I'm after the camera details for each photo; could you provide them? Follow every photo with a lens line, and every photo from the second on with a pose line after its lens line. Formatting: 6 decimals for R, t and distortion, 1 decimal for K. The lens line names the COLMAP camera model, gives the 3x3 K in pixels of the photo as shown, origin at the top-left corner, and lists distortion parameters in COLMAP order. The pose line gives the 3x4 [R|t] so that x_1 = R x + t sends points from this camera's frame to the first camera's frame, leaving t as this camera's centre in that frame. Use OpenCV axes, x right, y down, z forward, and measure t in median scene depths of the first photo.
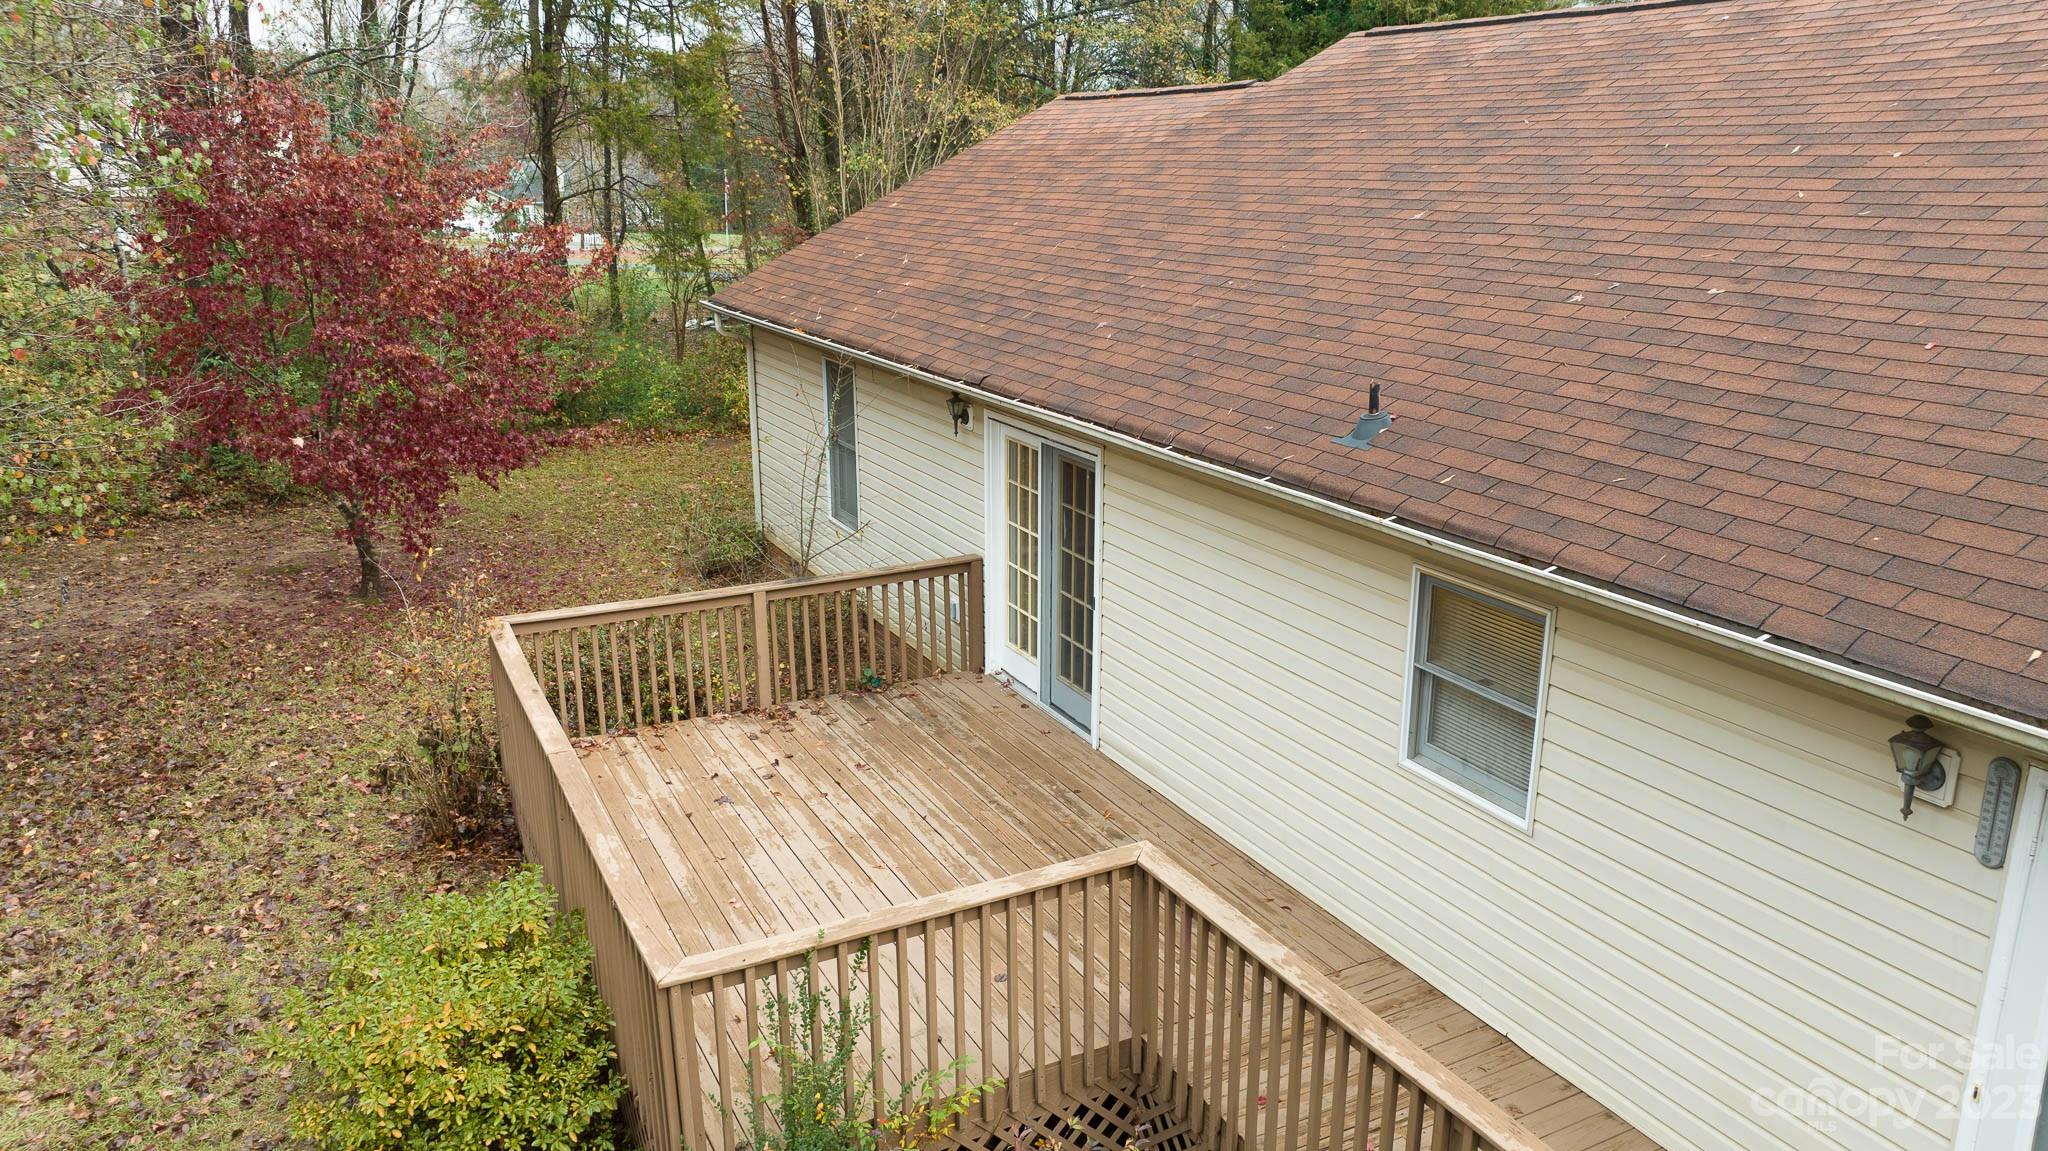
lens RADIAL K [[1439.4, 0, 1024.0], [0, 1439.4, 575.5], [0, 0, 1]] dist [-0.019057, 0.001871]
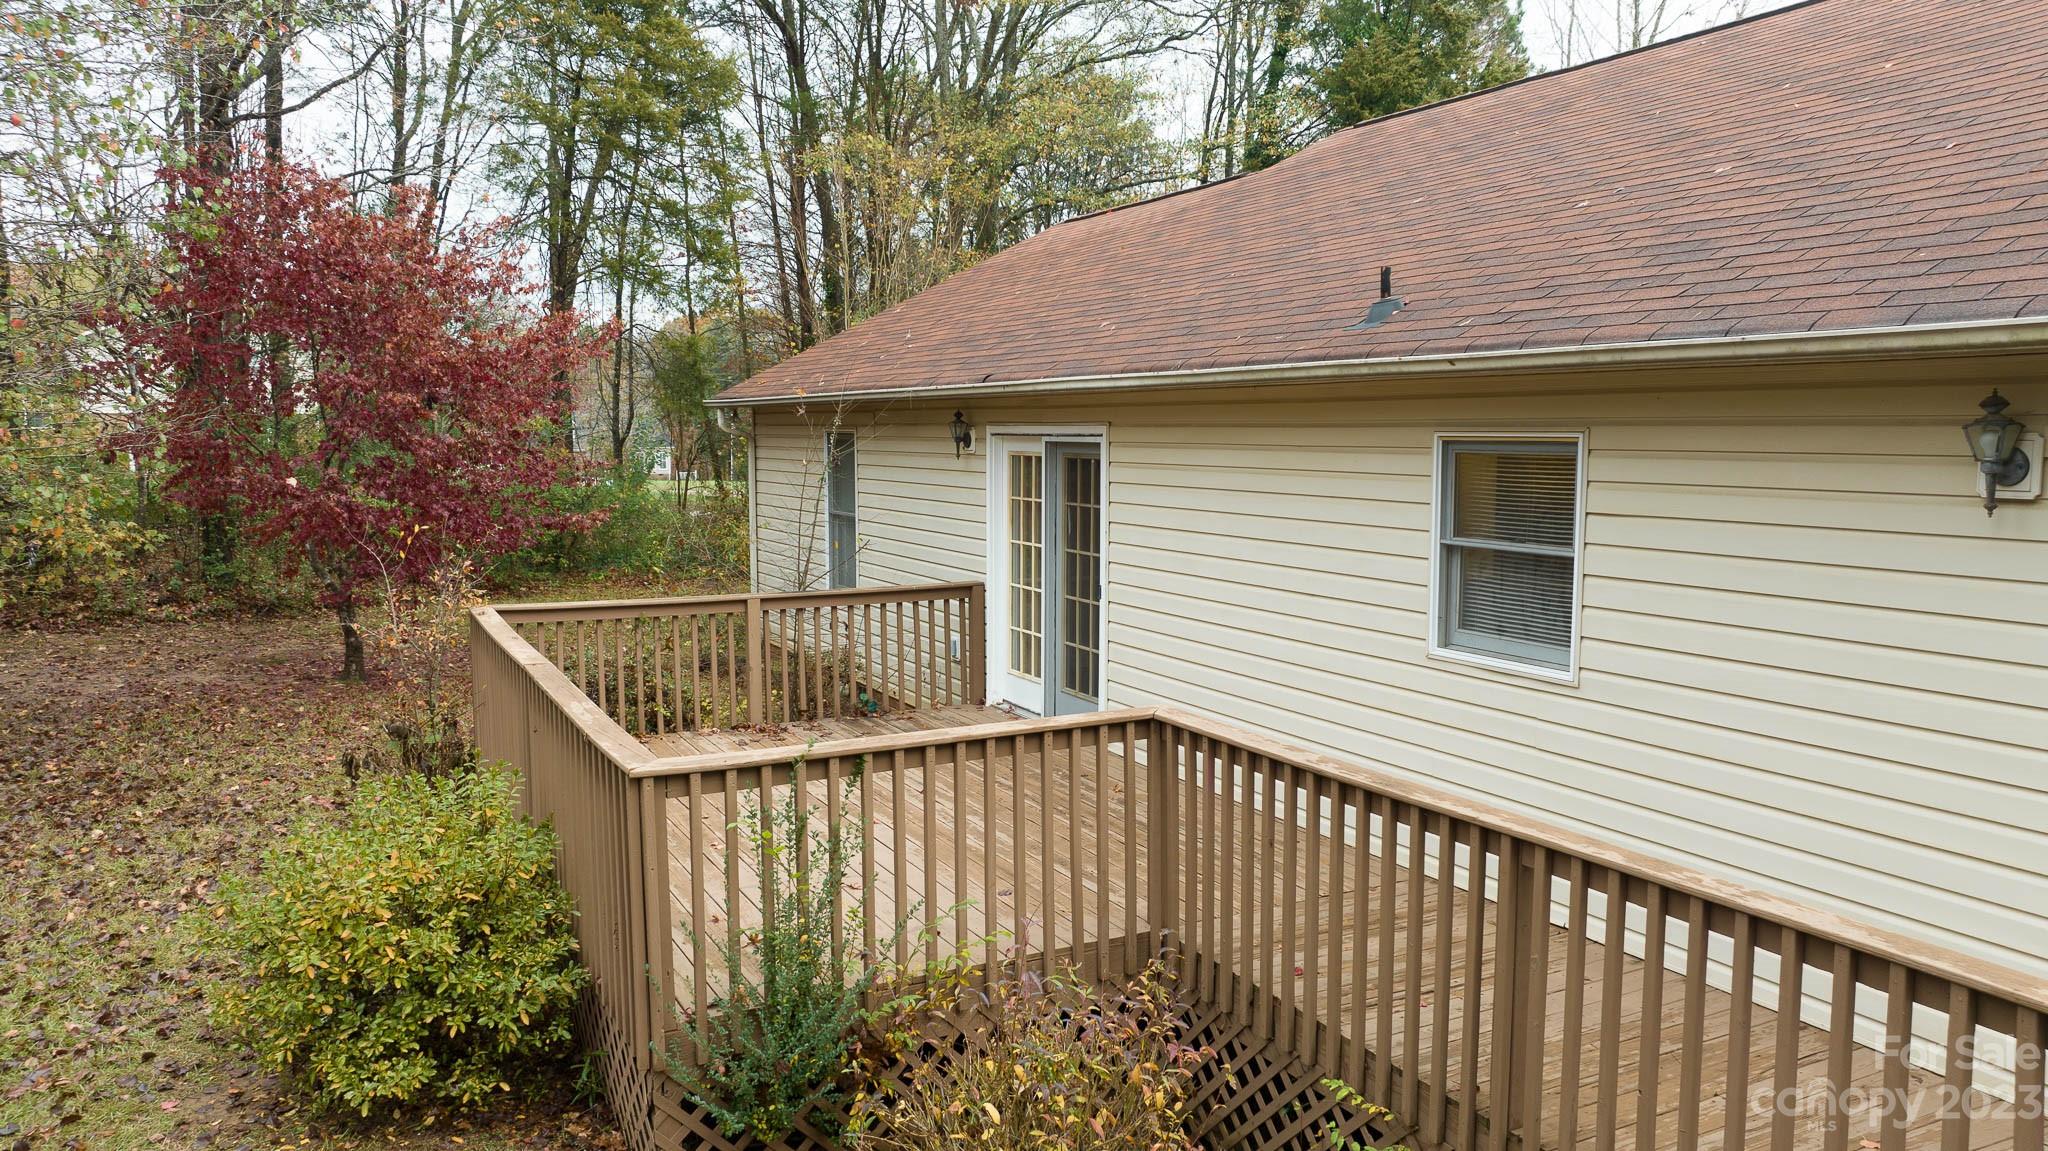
lens RADIAL K [[1441.2, 0, 1024.0], [0, 1441.2, 575.5], [0, 0, 1]] dist [-0.034639, 0.033399]
pose [[0.999998, -0.000463, 0.002034, -0.004766], [0.000821, 0.983777, -0.179395, 0.191777], [-0.001918, 0.179396, 0.983775, 0.051592]]
